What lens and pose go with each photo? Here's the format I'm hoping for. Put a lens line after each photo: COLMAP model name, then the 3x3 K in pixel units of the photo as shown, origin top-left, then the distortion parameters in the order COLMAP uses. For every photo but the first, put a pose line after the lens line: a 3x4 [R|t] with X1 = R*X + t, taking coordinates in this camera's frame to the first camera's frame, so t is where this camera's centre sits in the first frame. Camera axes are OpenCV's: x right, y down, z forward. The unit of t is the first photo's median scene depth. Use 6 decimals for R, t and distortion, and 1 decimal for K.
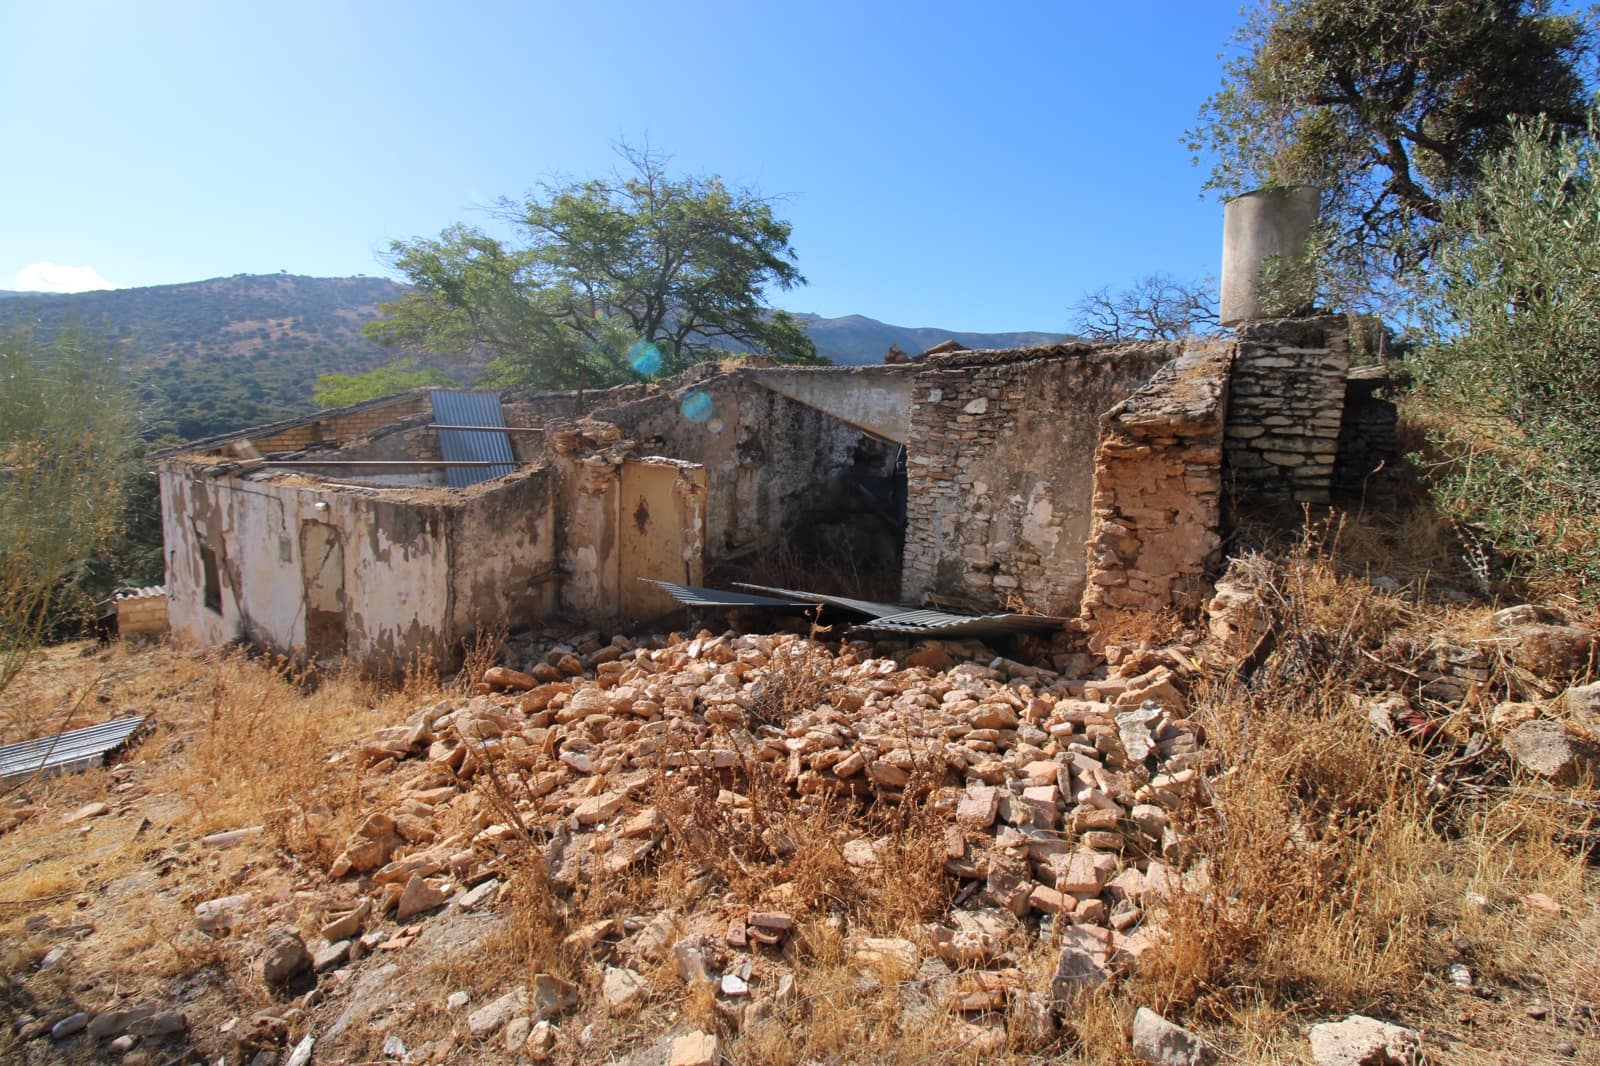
lens RADIAL K [[737.0, 0, 808.8], [0, 737.0, 512.9], [0, 0, 1]] dist [-0.003307, -0.011702]
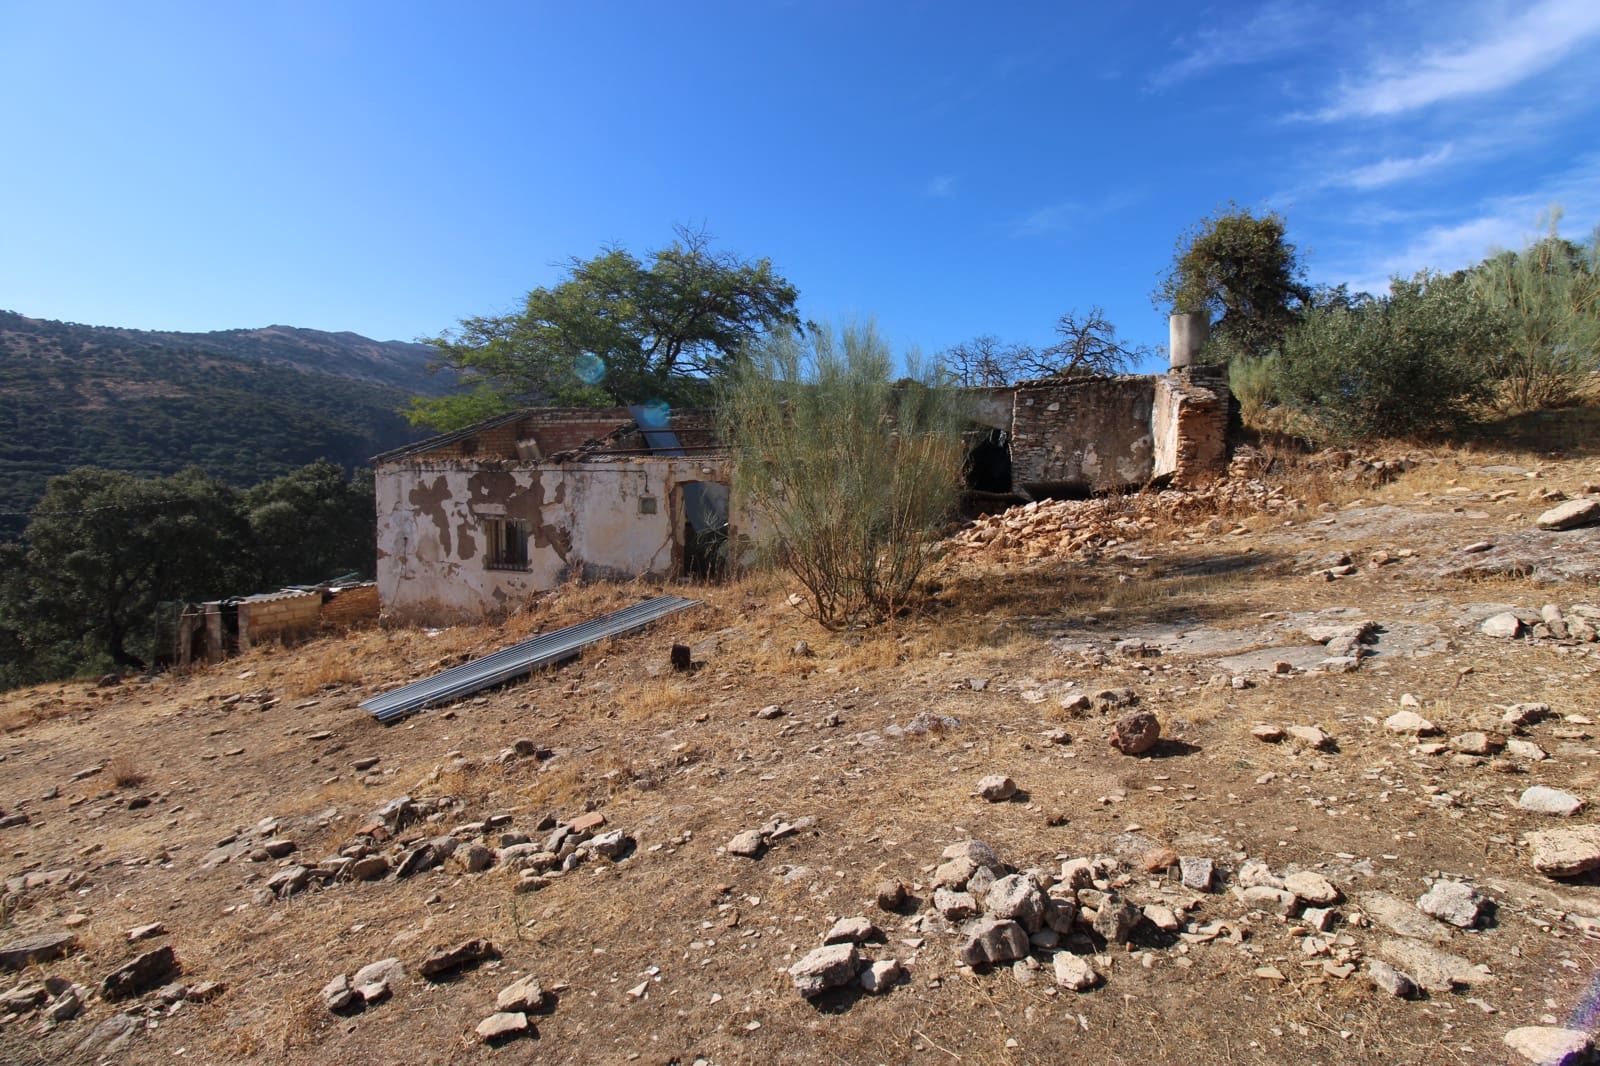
lens RADIAL K [[737.0, 0, 808.8], [0, 737.0, 512.9], [0, 0, 1]] dist [-0.003307, -0.011702]
pose [[0.930832, -0.048281, 0.362244, -1.090745], [0.069054, 0.996615, -0.044611, 0.176149], [-0.358864, 0.066540, 0.931015, -0.560219]]
